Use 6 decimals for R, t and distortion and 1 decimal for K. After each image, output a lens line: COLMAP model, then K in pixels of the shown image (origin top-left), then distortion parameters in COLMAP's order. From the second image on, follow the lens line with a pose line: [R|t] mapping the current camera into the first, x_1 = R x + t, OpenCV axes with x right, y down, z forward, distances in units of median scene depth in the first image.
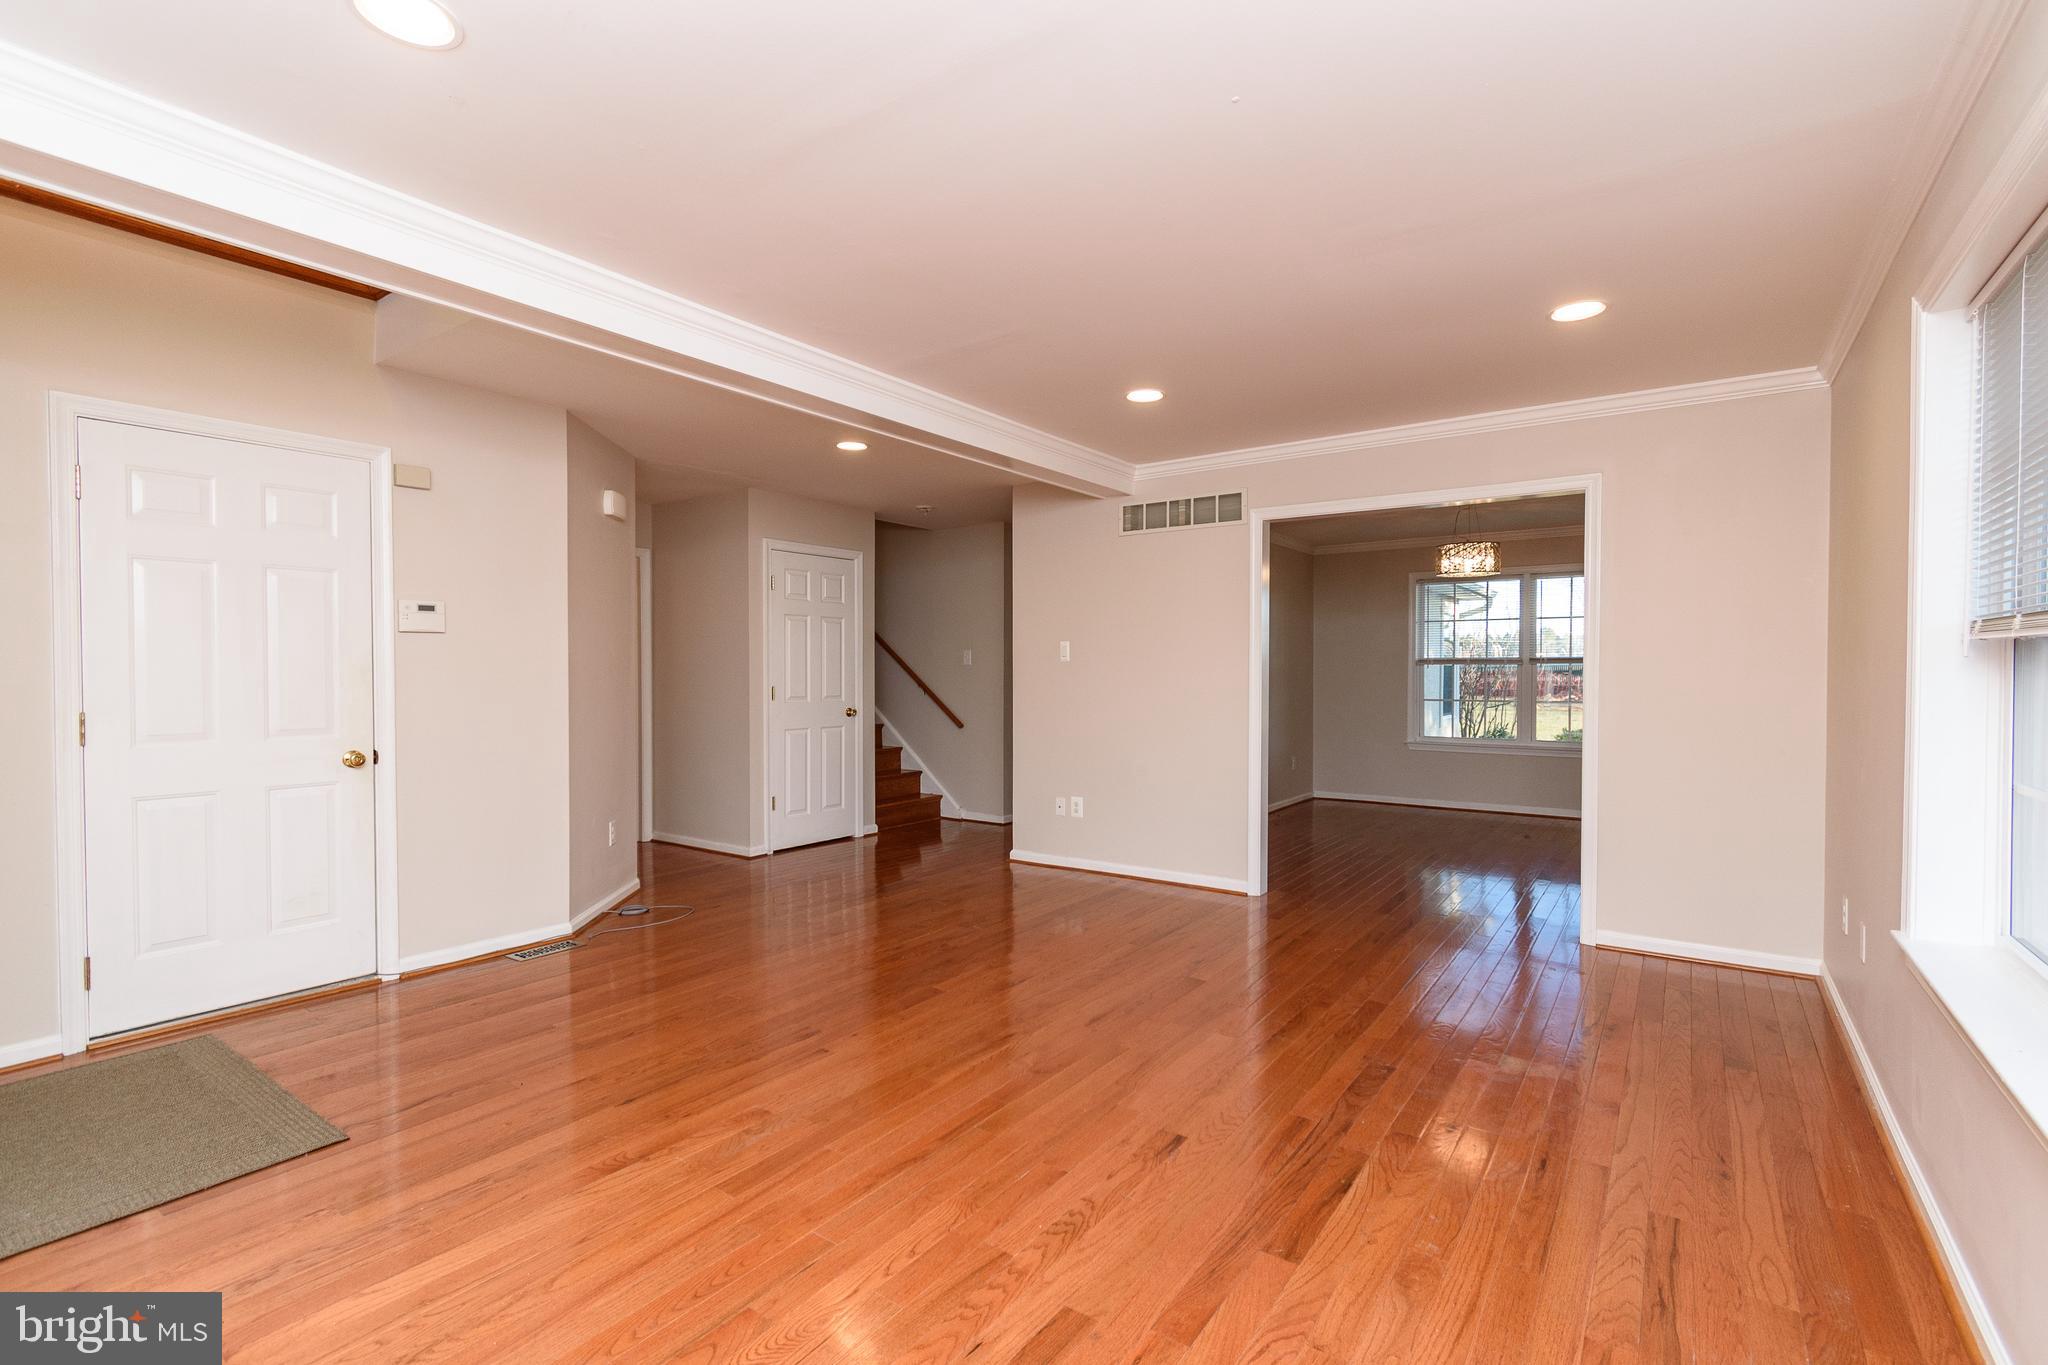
lens RADIAL K [[900.4, 0, 1026.9], [0, 900.4, 684.1], [0, 0, 1]] dist [-0.000964, -0.000506]
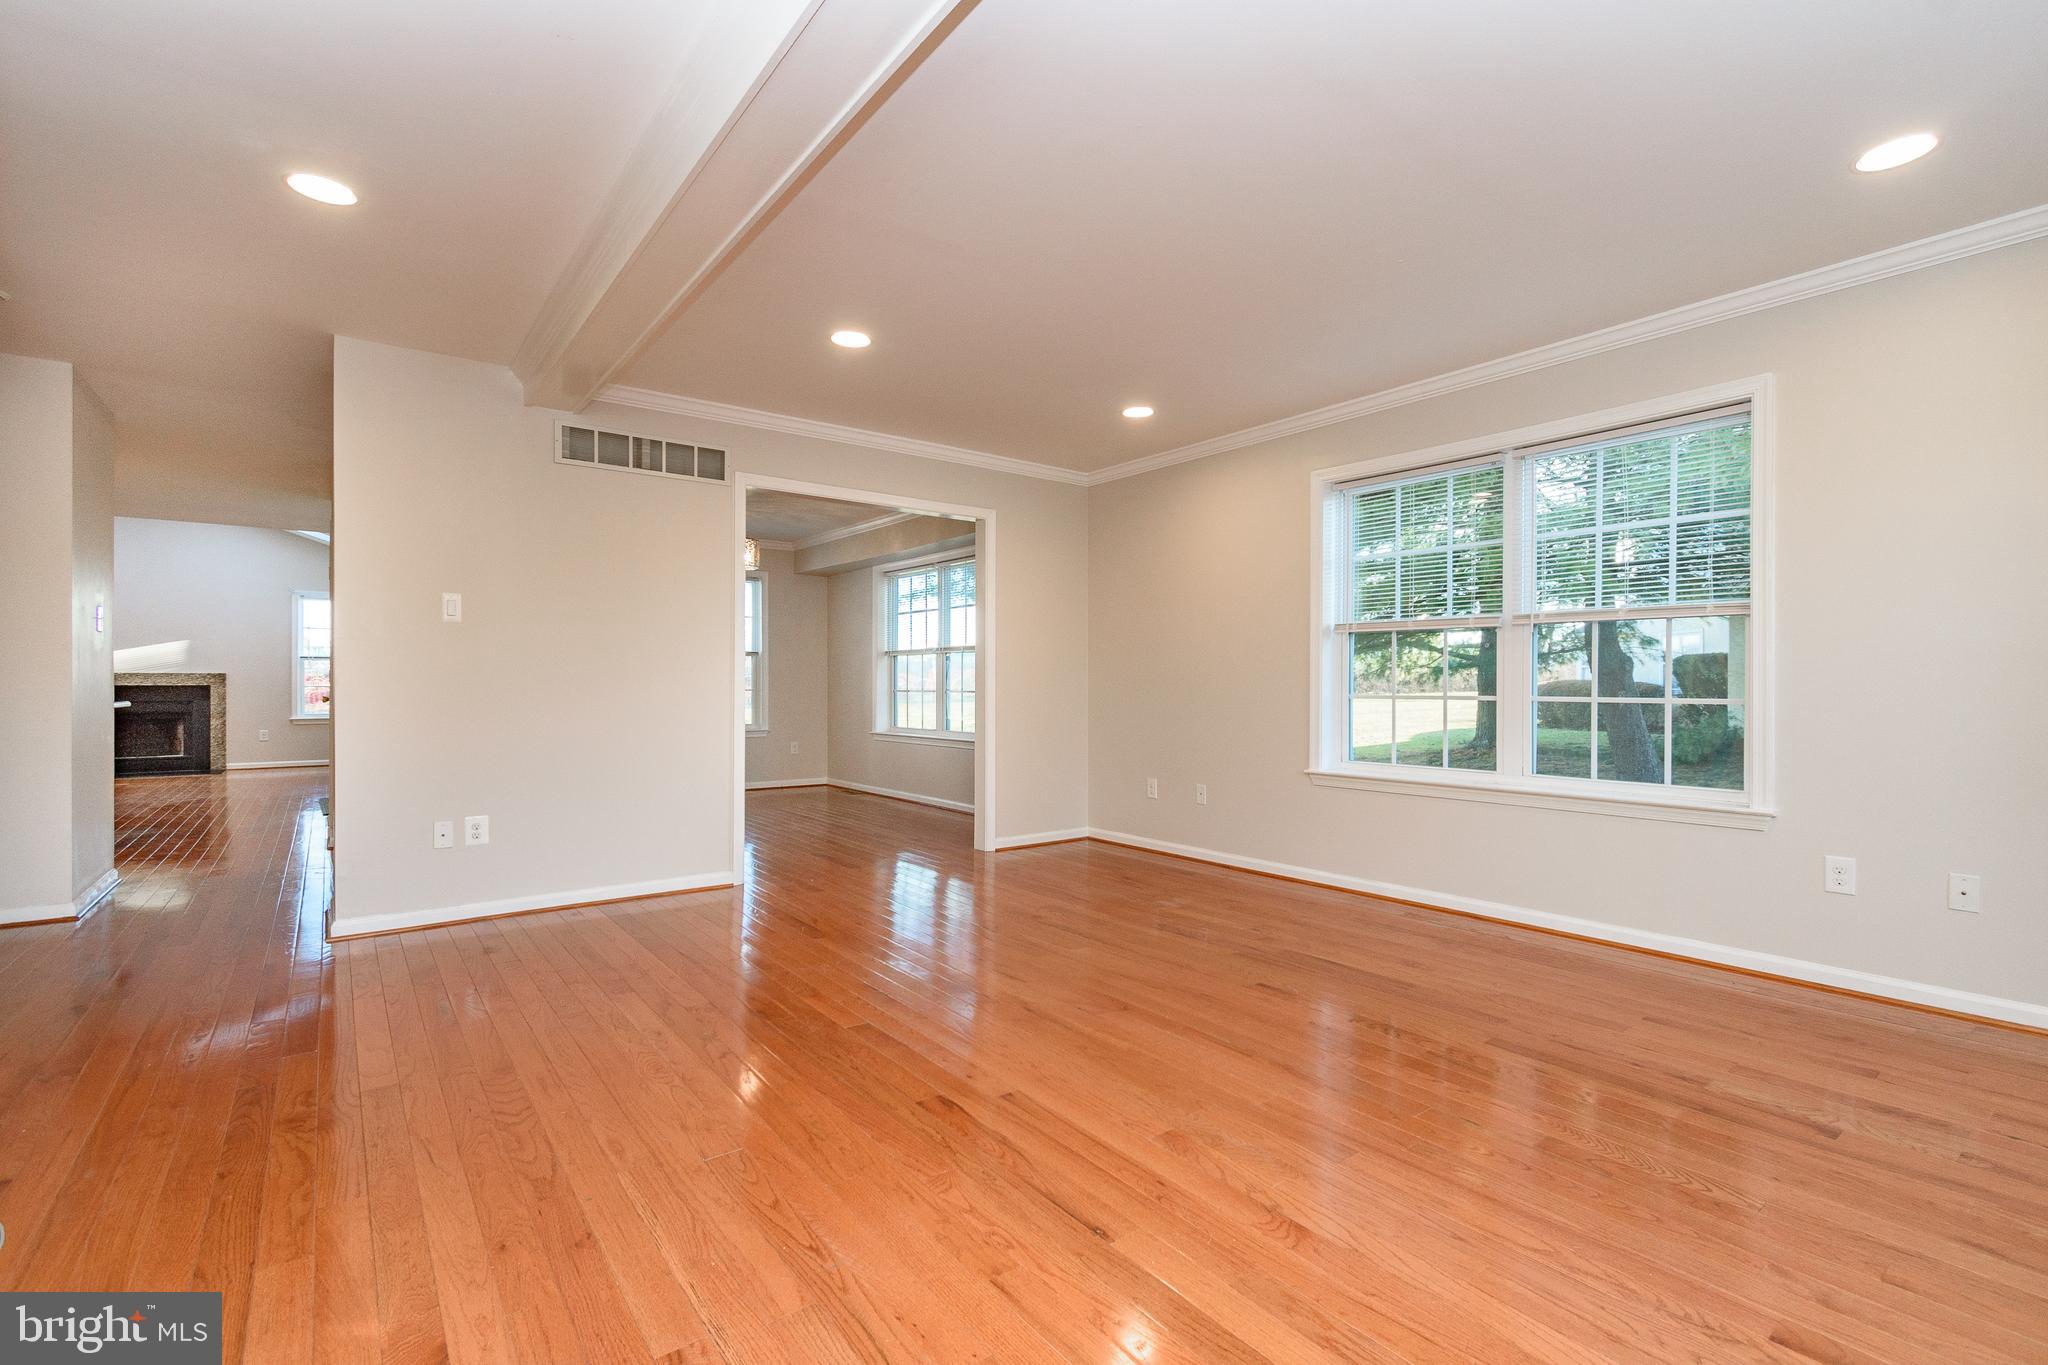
lens RADIAL K [[900.4, 0, 1026.9], [0, 900.4, 684.1], [0, 0, 1]] dist [-0.000964, -0.000506]
pose [[0.311455, 0.003042, 0.950256, -0.605490], [0.008344, 0.999948, -0.005936, 0.038070], [-0.950224, 0.009777, 0.311414, 0.470387]]
